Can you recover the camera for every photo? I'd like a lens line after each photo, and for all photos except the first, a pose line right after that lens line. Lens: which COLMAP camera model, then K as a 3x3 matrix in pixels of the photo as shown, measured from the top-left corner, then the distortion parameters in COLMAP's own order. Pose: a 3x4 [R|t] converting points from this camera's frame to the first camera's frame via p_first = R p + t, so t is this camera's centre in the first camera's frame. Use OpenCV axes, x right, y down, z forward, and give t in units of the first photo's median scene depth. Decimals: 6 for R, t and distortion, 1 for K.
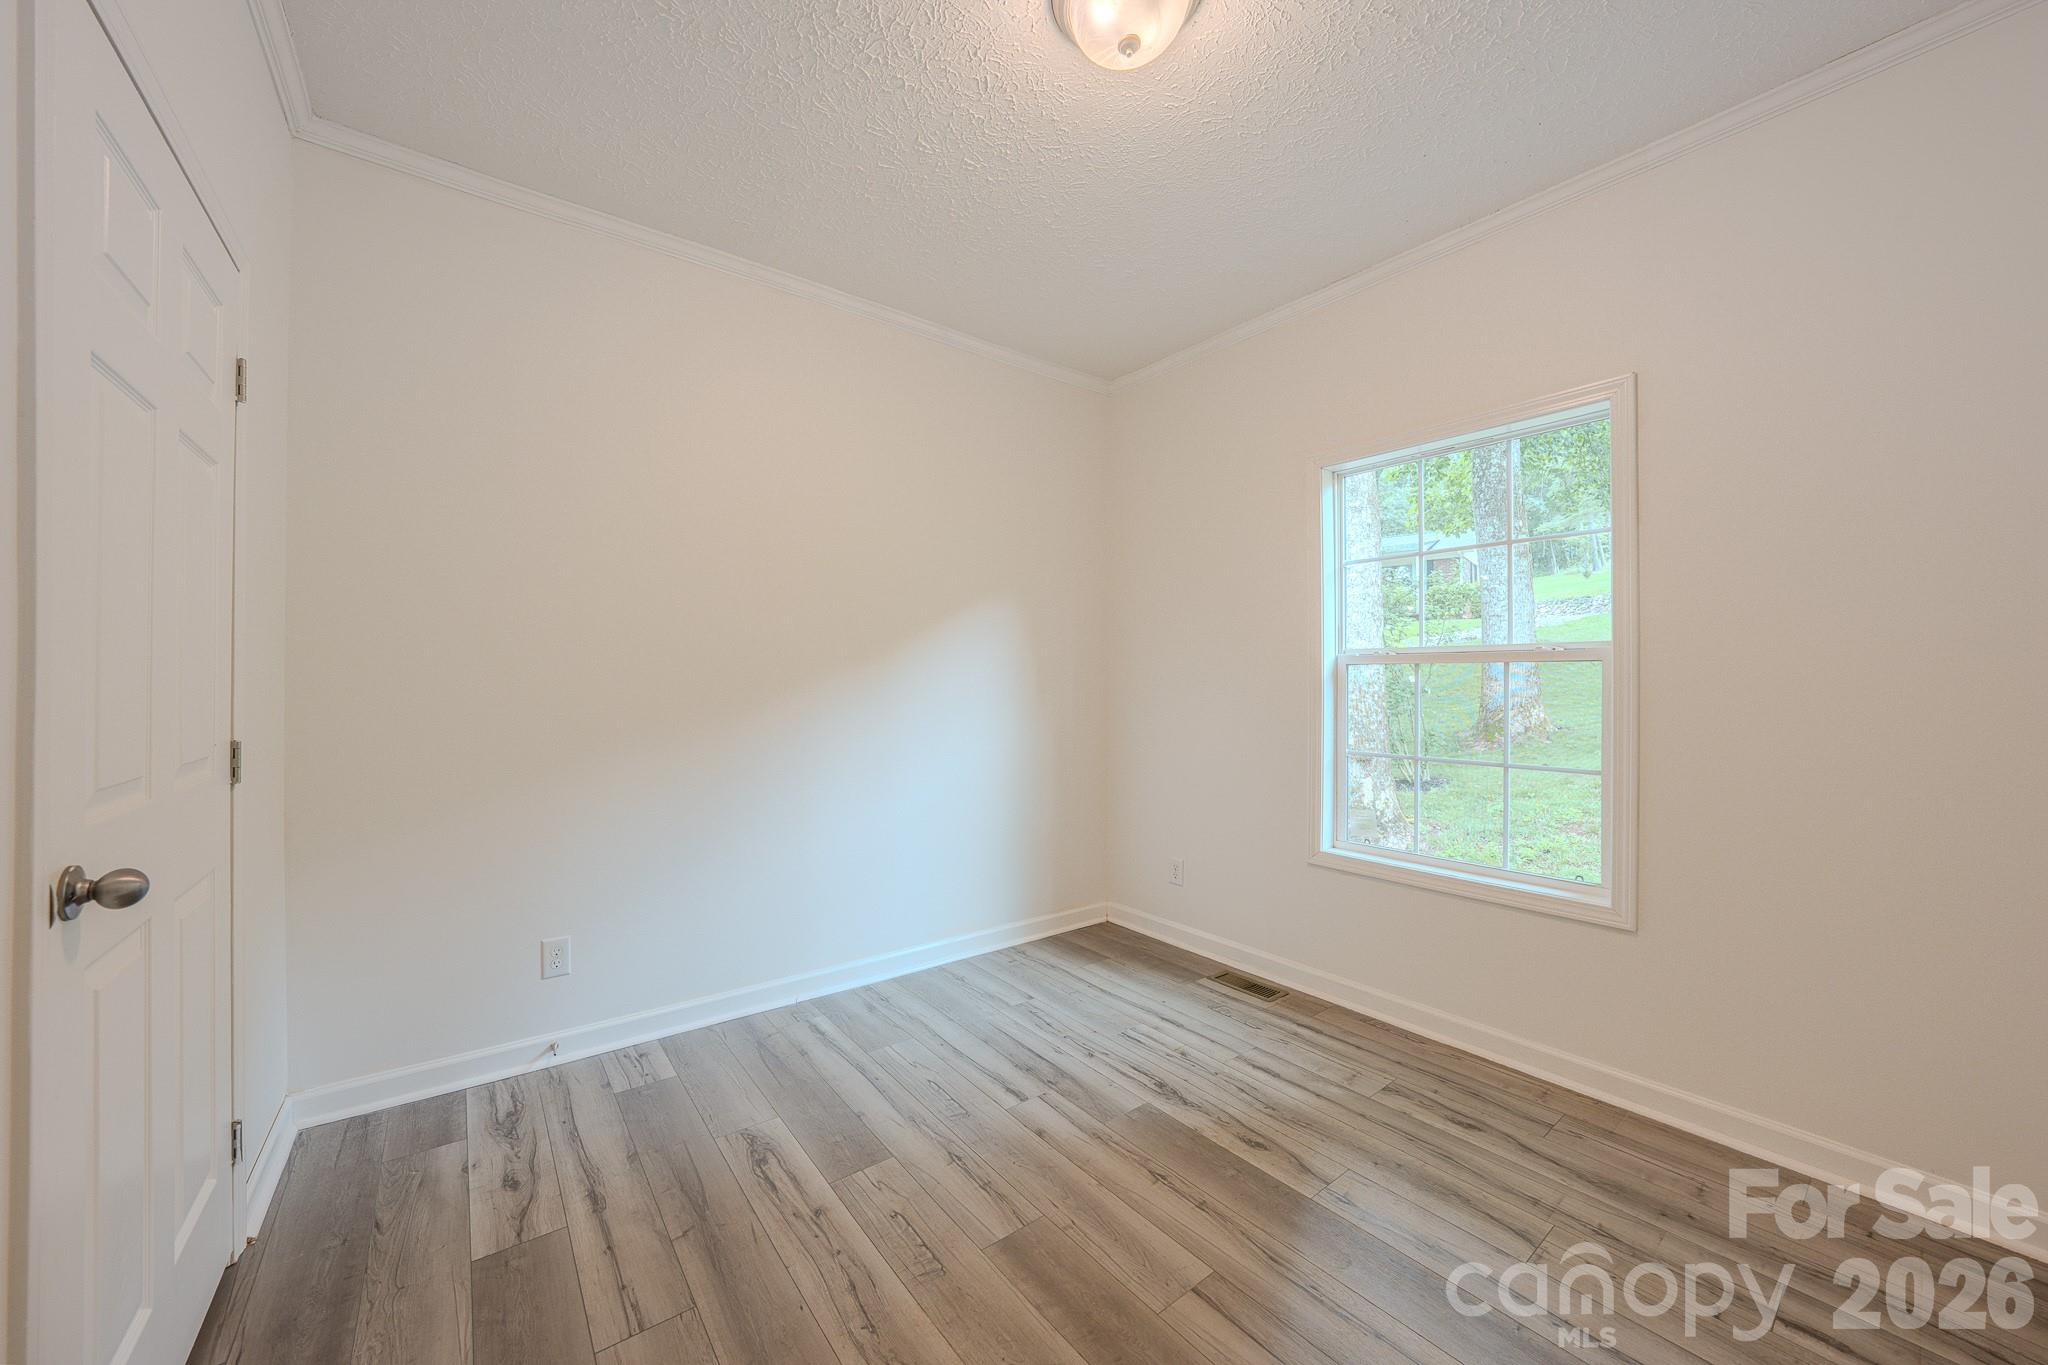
lens RADIAL K [[710.1, 0, 1038.5], [0, 710.1, 681.5], [0, 0, 1]] dist [-0.020895, 0.003528]
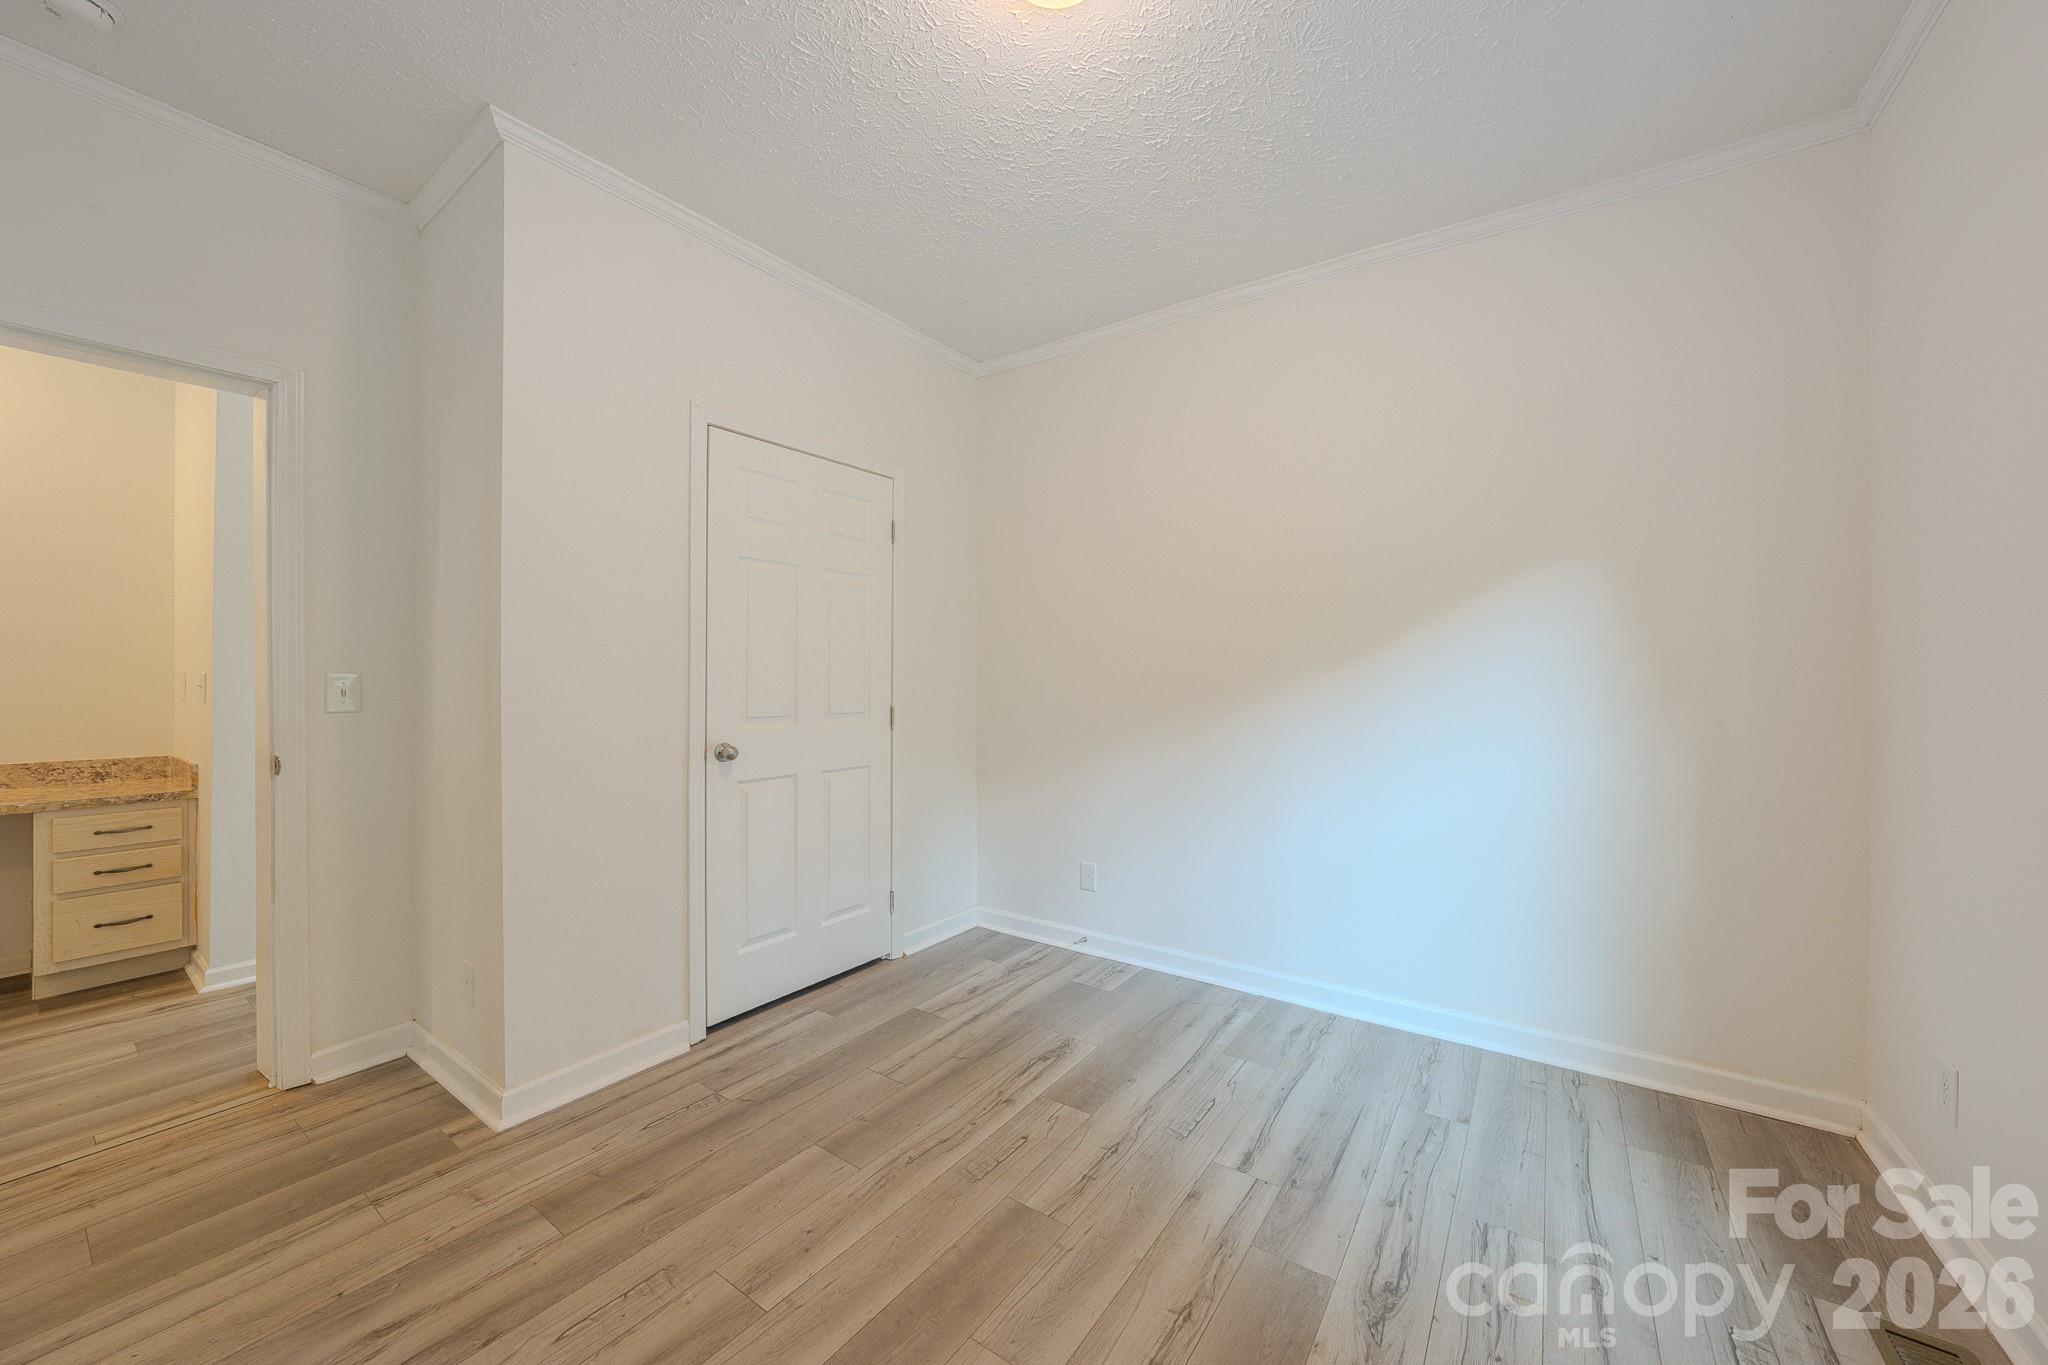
lens RADIAL K [[710.1, 0, 1025.4], [0, 710.1, 680.6], [0, 0, 1]] dist [-0.020895, 0.003528]
pose [[0.342481, 0.003554, -0.939518, 0.658888], [-0.002383, 0.999993, 0.002914, -0.000156], [0.939522, 0.001240, 0.342487, 0.445706]]
